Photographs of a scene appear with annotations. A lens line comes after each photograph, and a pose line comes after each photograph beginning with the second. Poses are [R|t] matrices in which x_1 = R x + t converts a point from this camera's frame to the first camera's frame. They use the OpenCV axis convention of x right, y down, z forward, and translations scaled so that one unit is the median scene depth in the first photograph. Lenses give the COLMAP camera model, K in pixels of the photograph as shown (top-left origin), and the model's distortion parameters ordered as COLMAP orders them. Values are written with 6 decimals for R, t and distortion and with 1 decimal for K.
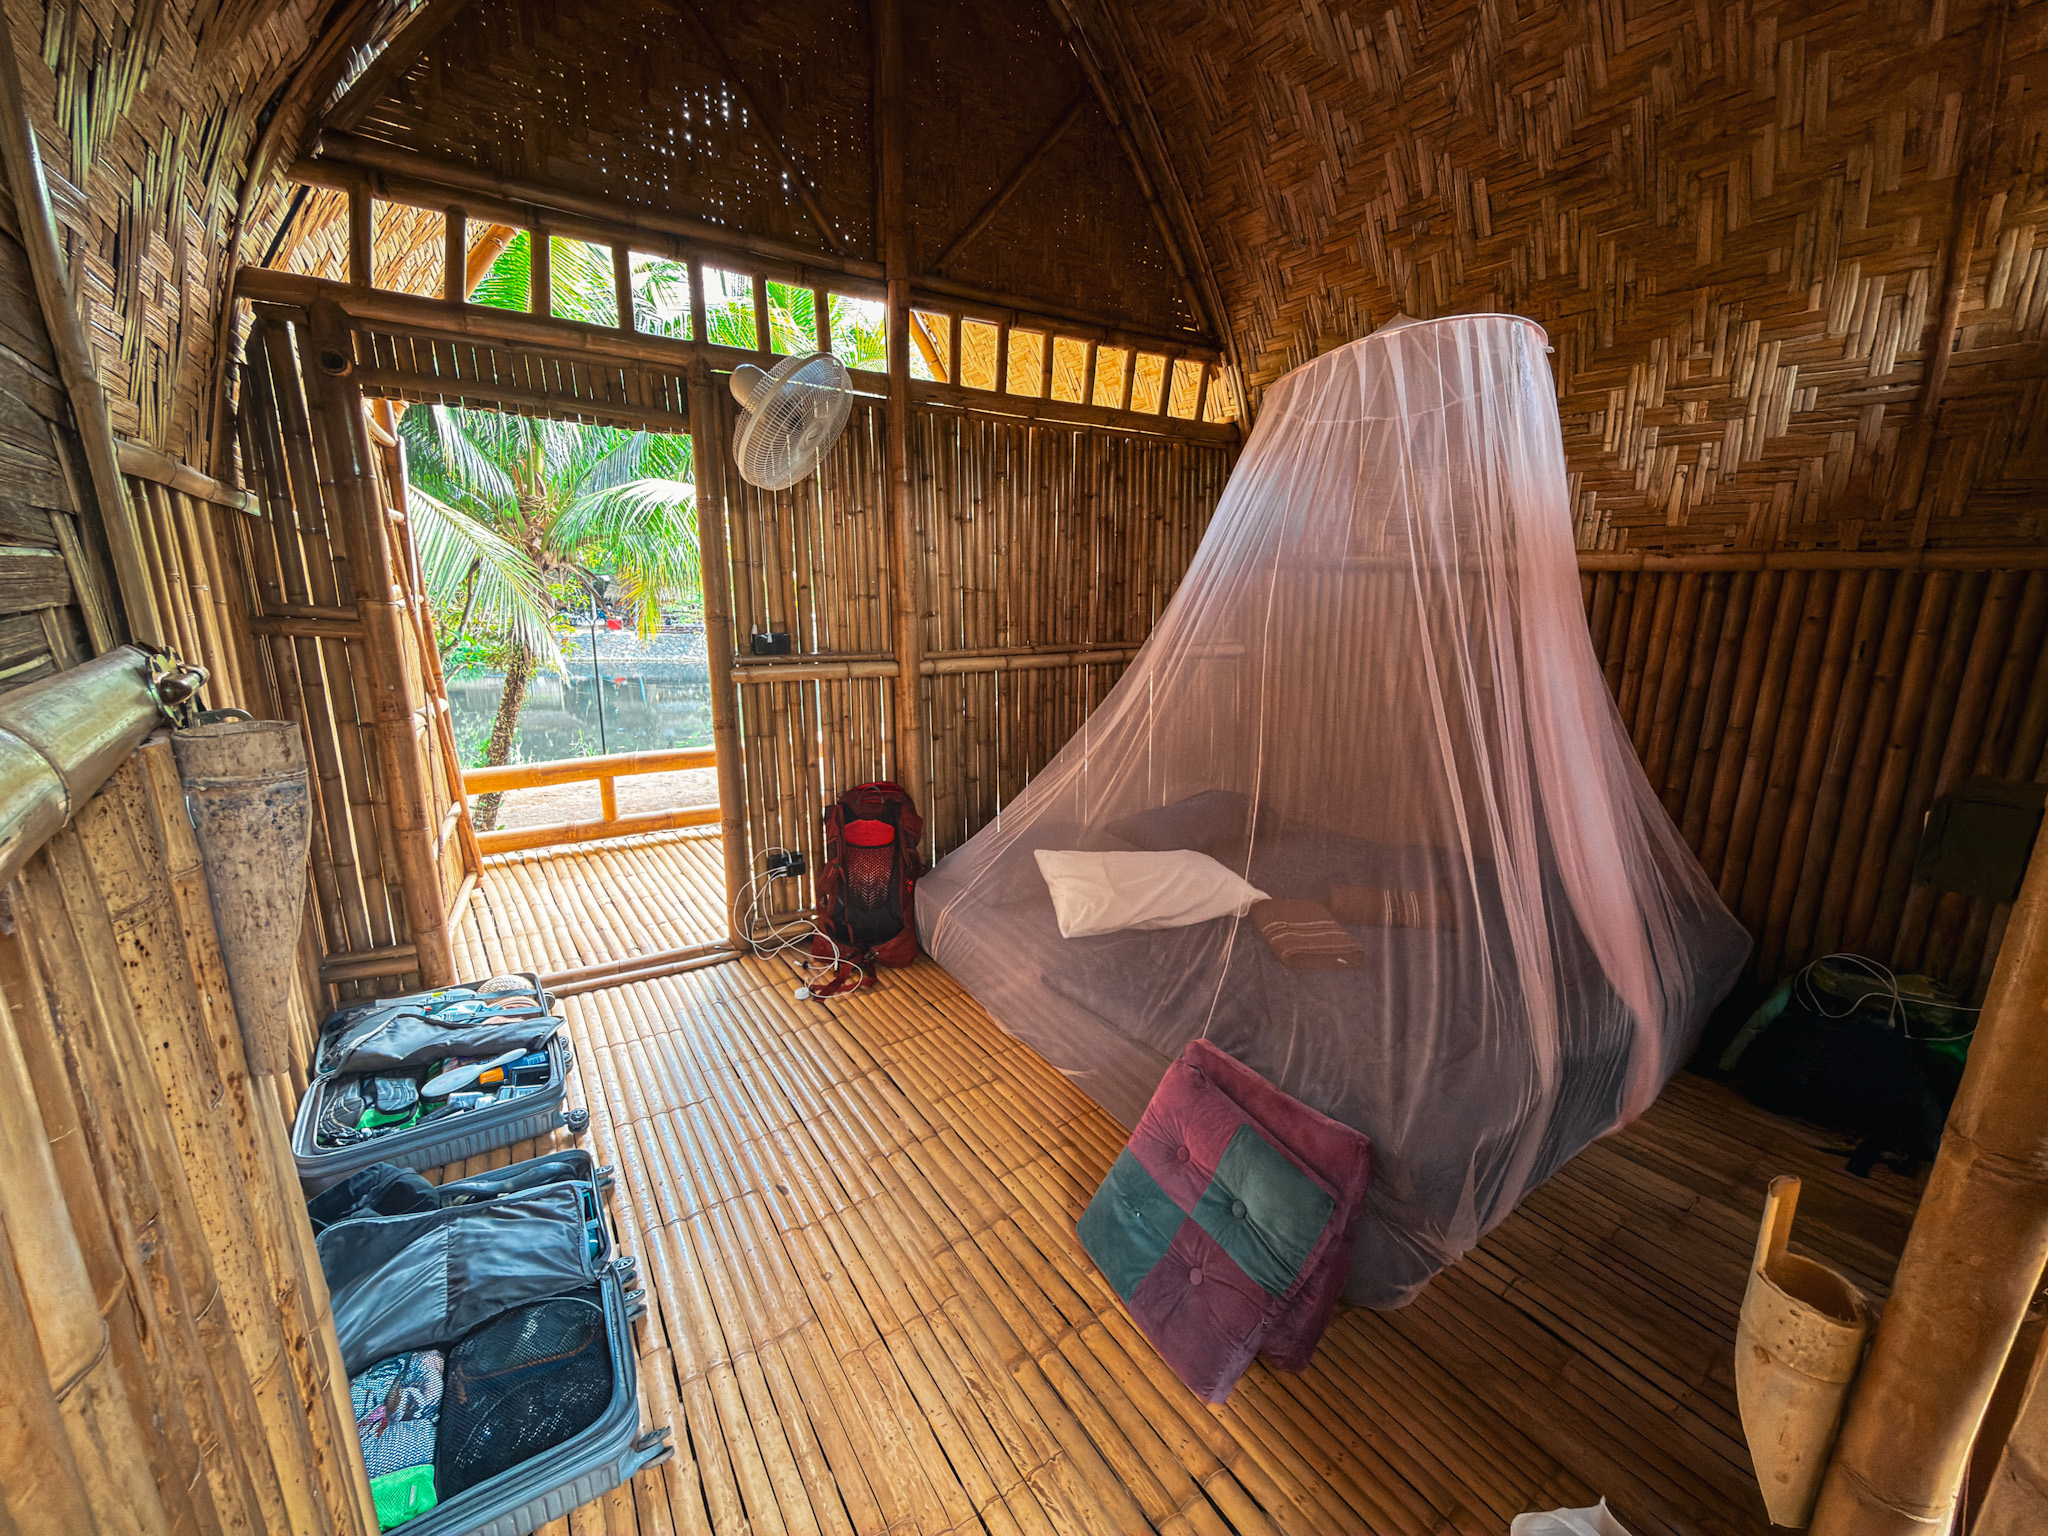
lens RADIAL K [[818.1, 0, 1022.0], [0, 818.1, 772.5], [0, 0, 1]] dist [0.001759, -0.000555]
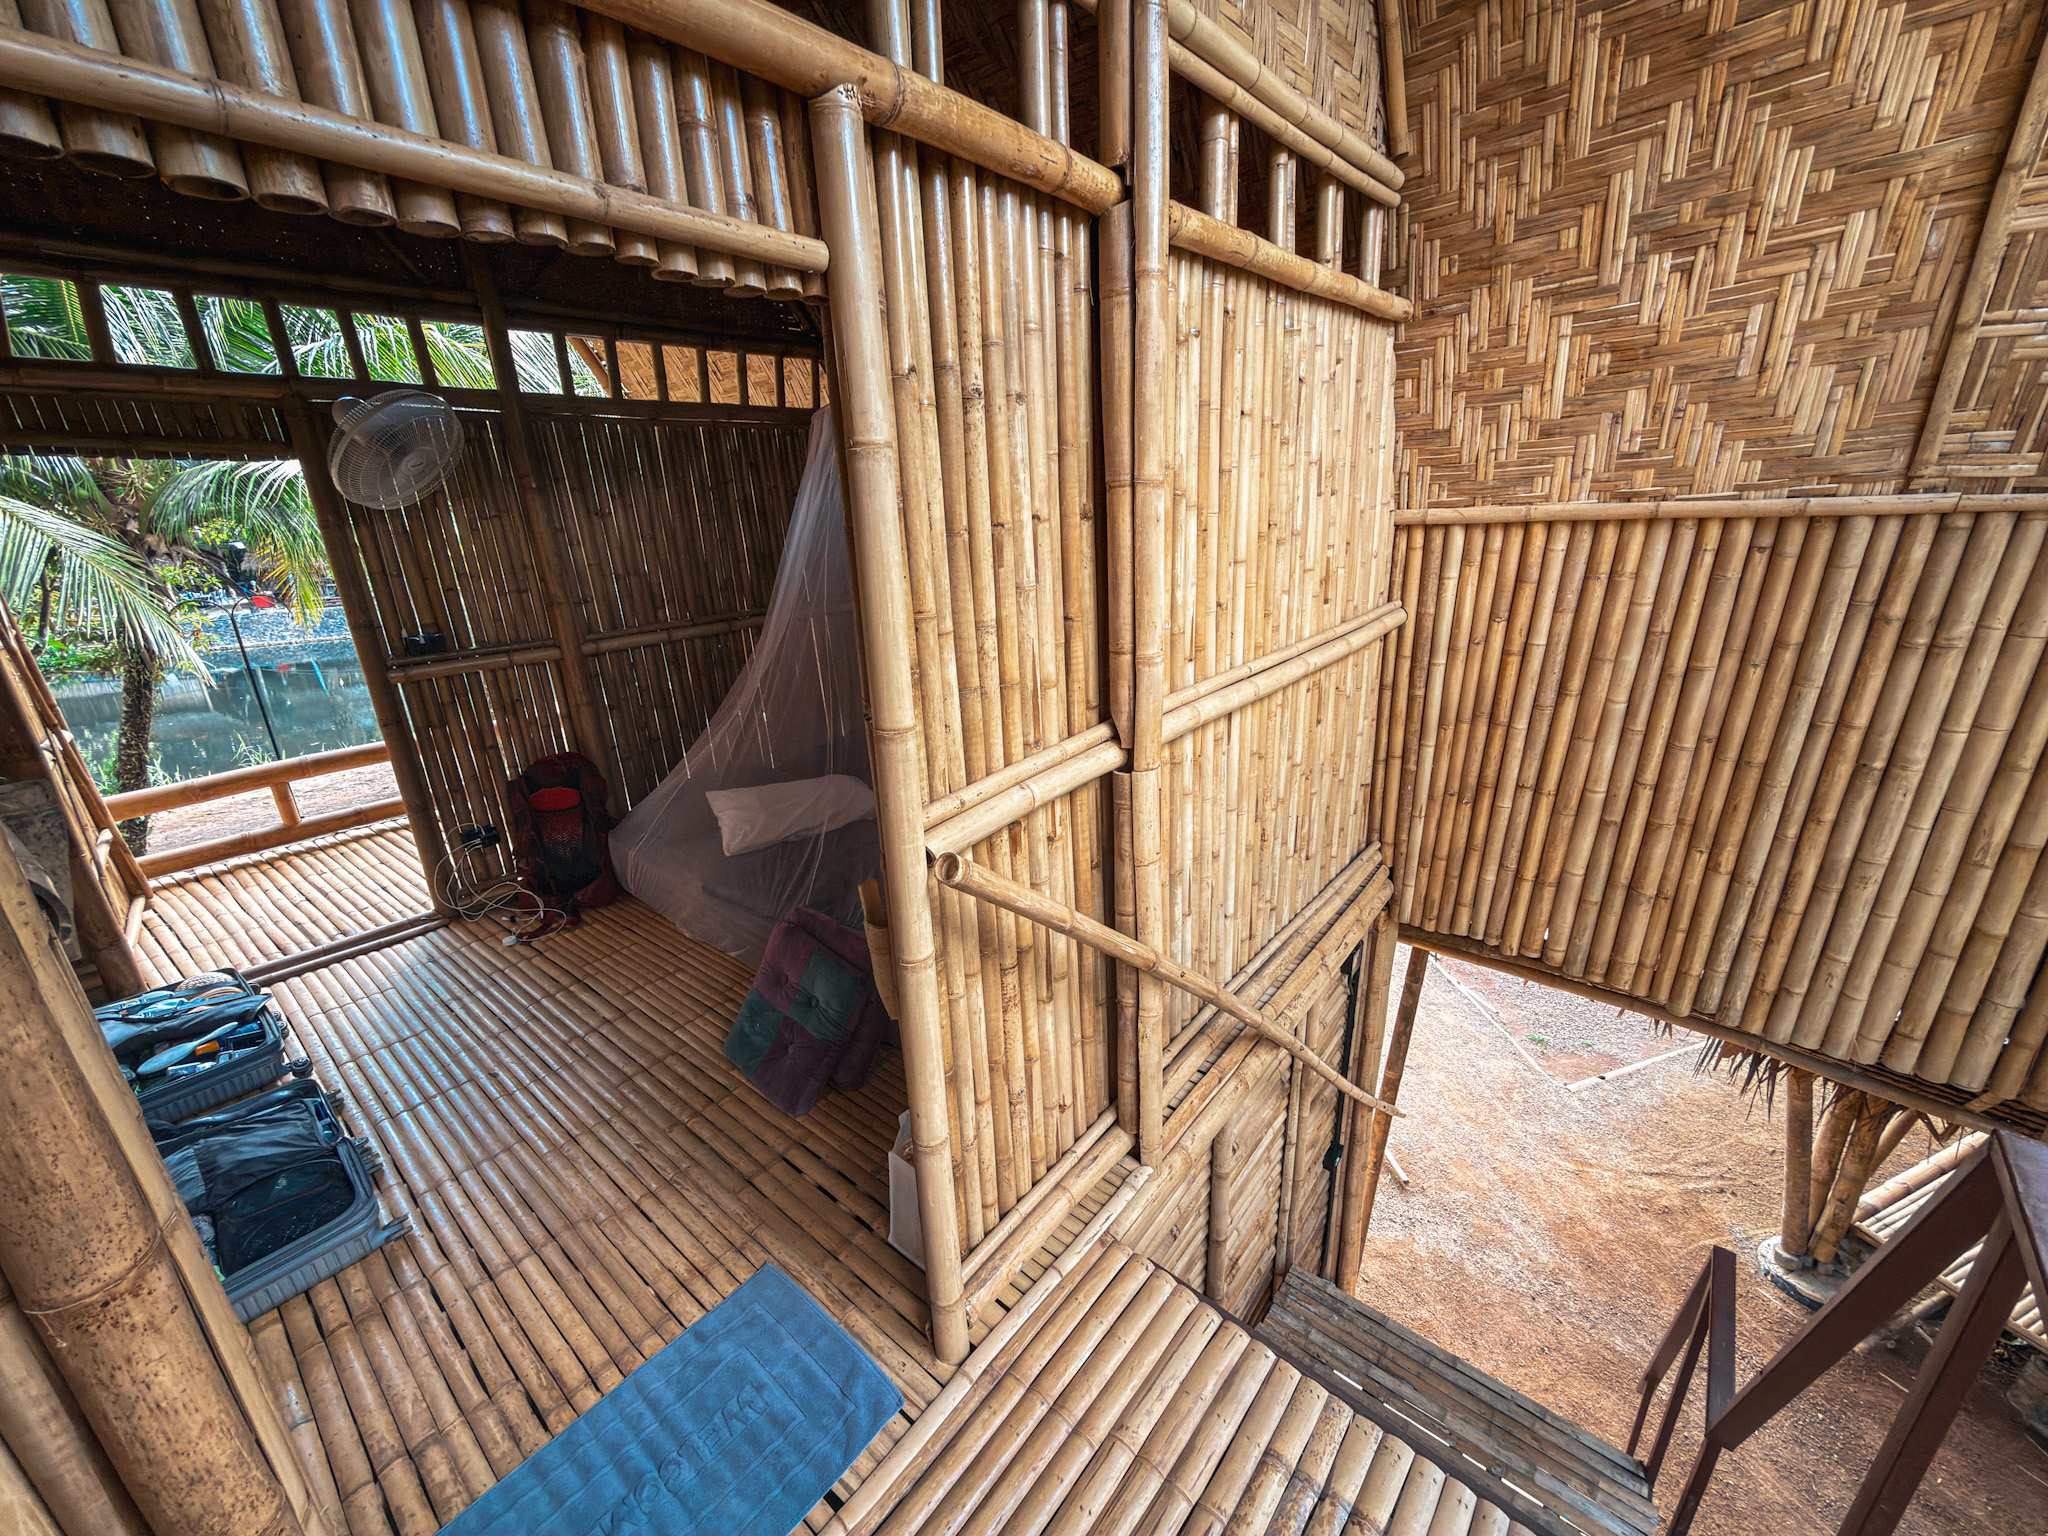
lens RADIAL K [[818.1, 0, 1024.6], [0, 818.1, 773.1], [0, 0, 1]] dist [0.001759, -0.000555]
pose [[0.957700, -0.140542, 0.251113, 0.161481], [0.118597, 0.987837, 0.100562, 0.000525], [-0.262192, -0.066527, 0.962720, -0.282182]]
